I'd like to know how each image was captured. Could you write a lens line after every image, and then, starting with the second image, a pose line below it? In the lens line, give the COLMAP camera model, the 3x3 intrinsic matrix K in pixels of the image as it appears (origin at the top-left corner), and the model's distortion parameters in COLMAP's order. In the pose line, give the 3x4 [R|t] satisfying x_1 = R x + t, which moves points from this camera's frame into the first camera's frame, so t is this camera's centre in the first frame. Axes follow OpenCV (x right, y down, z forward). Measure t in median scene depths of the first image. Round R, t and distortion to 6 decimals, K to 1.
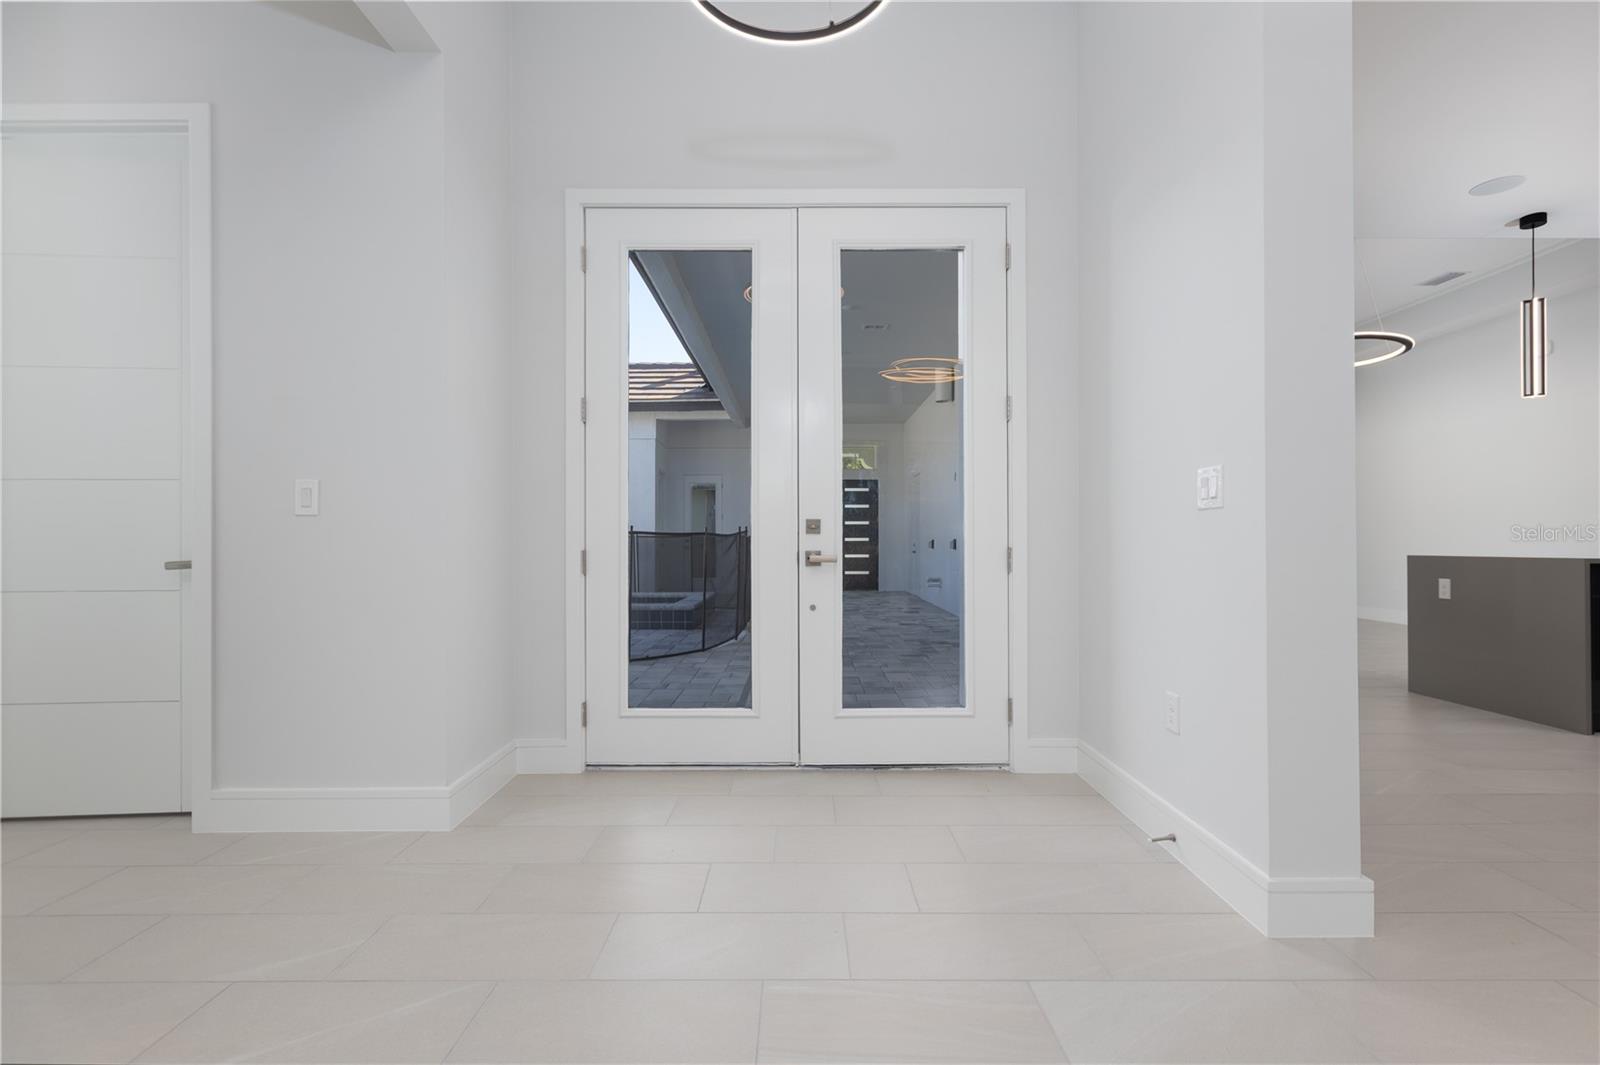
lens RADIAL K [[732.8, 0, 800.0], [0, 732.8, 532.5], [0, 0, 1]] dist [-0.004241, -0.000409]
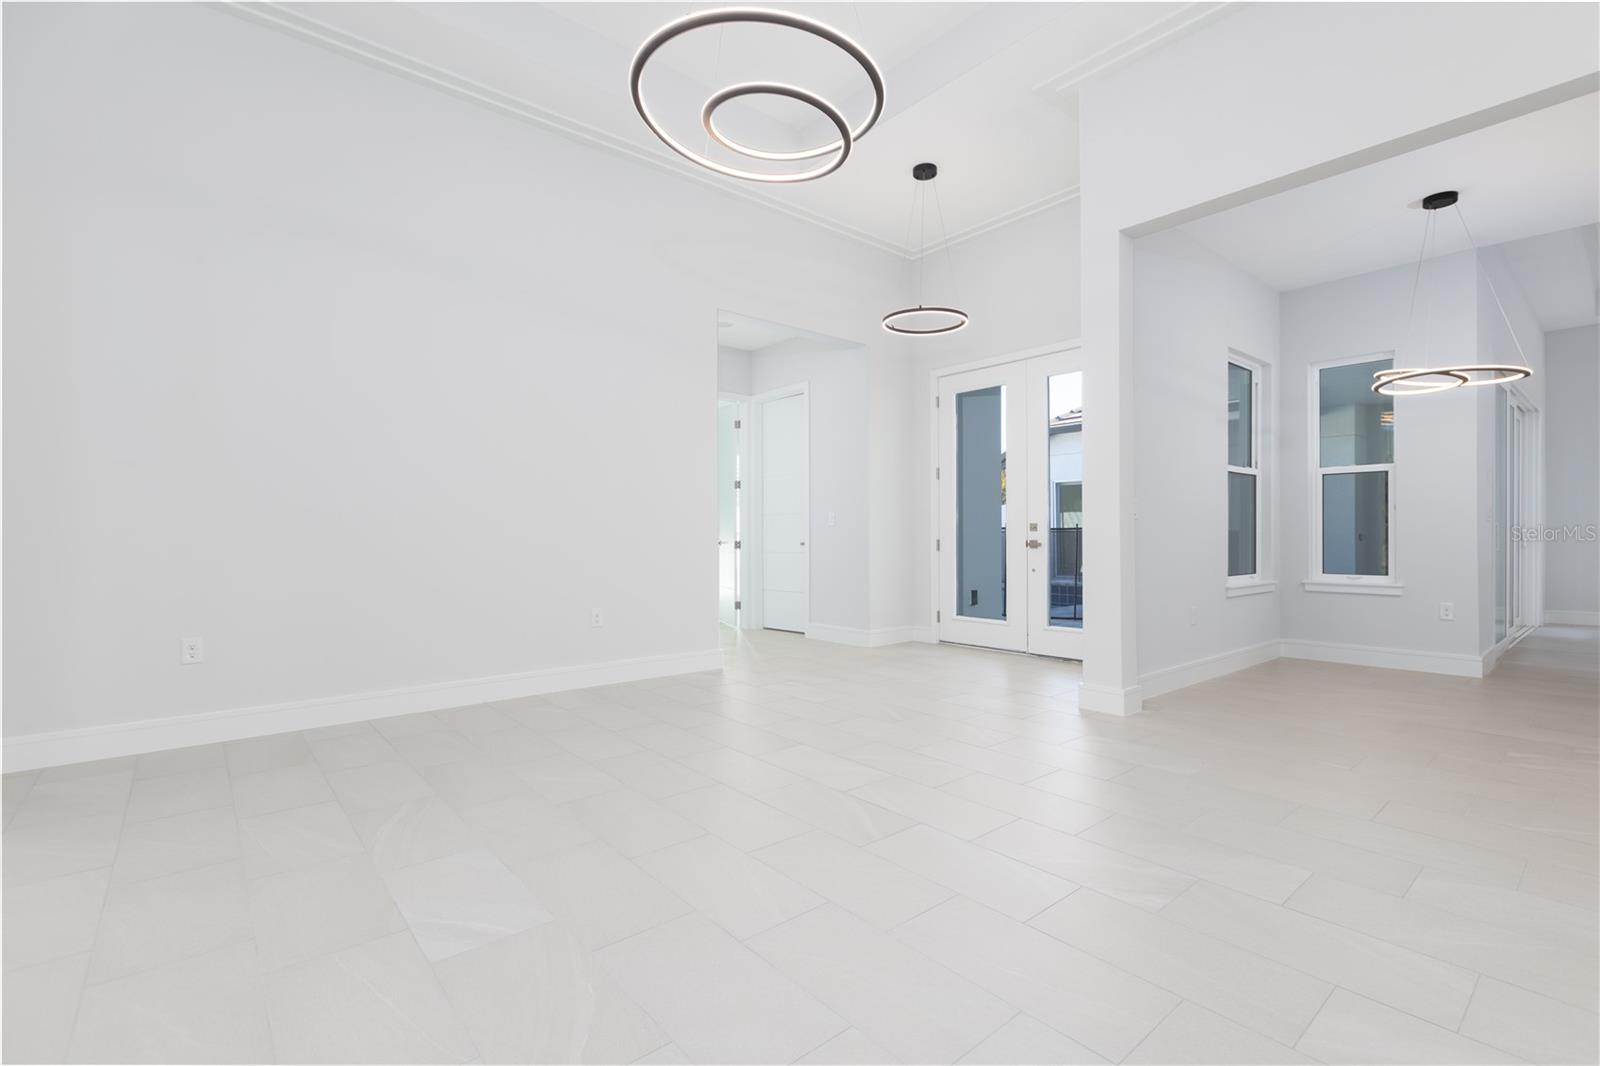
lens RADIAL K [[732.8, 0, 800.0], [0, 732.8, 533.0], [0, 0, 1]] dist [-0.004241, -0.000409]
pose [[0.652770, 0.005319, -0.757538, 1.057771], [-0.002950, 0.999986, 0.004479, -0.000053], [0.757551, -0.000689, 0.652776, -0.694183]]
